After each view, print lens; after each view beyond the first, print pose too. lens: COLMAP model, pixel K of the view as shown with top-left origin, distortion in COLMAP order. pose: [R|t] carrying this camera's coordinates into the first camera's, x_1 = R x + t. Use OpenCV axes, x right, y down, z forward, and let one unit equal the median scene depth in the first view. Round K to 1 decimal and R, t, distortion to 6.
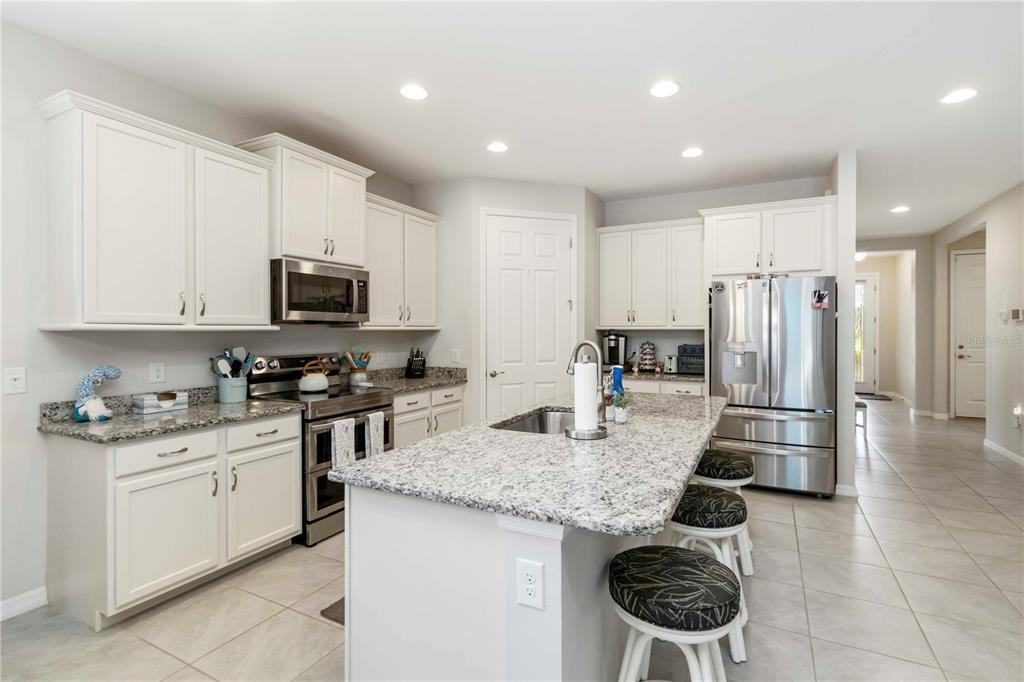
lens RADIAL K [[483.7, 0, 512.0], [0, 483.7, 341.0], [0, 0, 1]] dist [-0.000404, -0.000050]
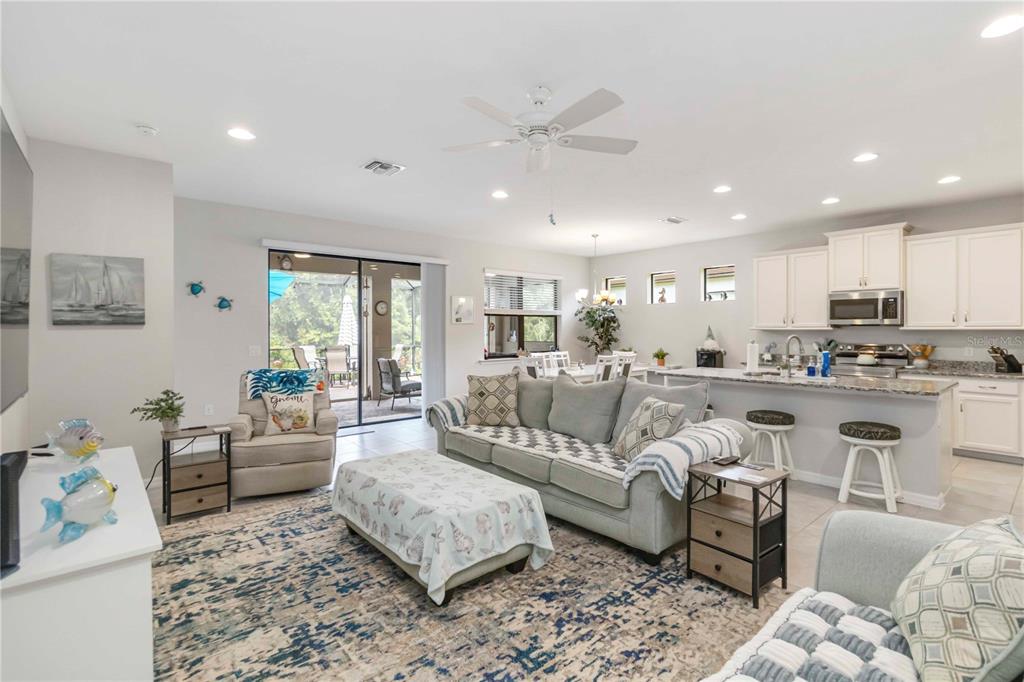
lens RADIAL K [[485.4, 0, 513.2], [0, 485.4, 326.1], [0, 0, 1]] dist [0.003967, 0.001227]
pose [[-0.366769, -0.005365, -0.930296, 1.656063], [-0.017072, 0.999854, 0.000965, -0.014336], [0.930155, 0.016235, -0.366807, 0.460903]]
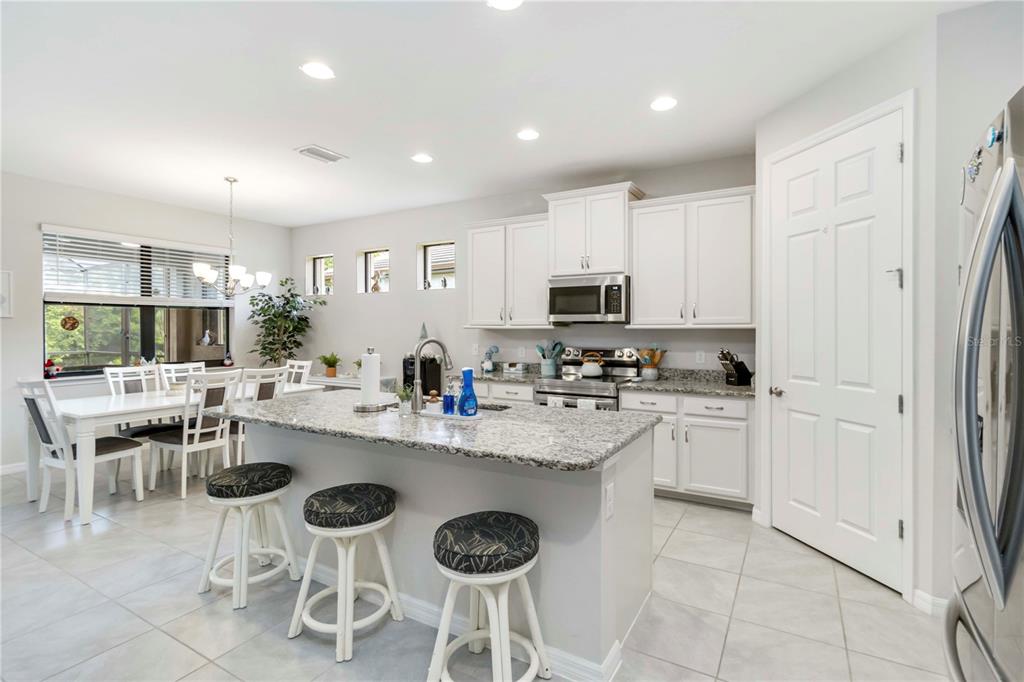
lens RADIAL K [[485.4, 0, 513.2], [0, 485.4, 326.1], [0, 0, 1]] dist [0.003967, 0.001227]
pose [[-0.051657, -0.004608, -0.998654, 0.871120], [-0.019882, 0.999796, -0.003585, -0.019624], [0.998467, 0.019670, -0.051738, 0.855507]]
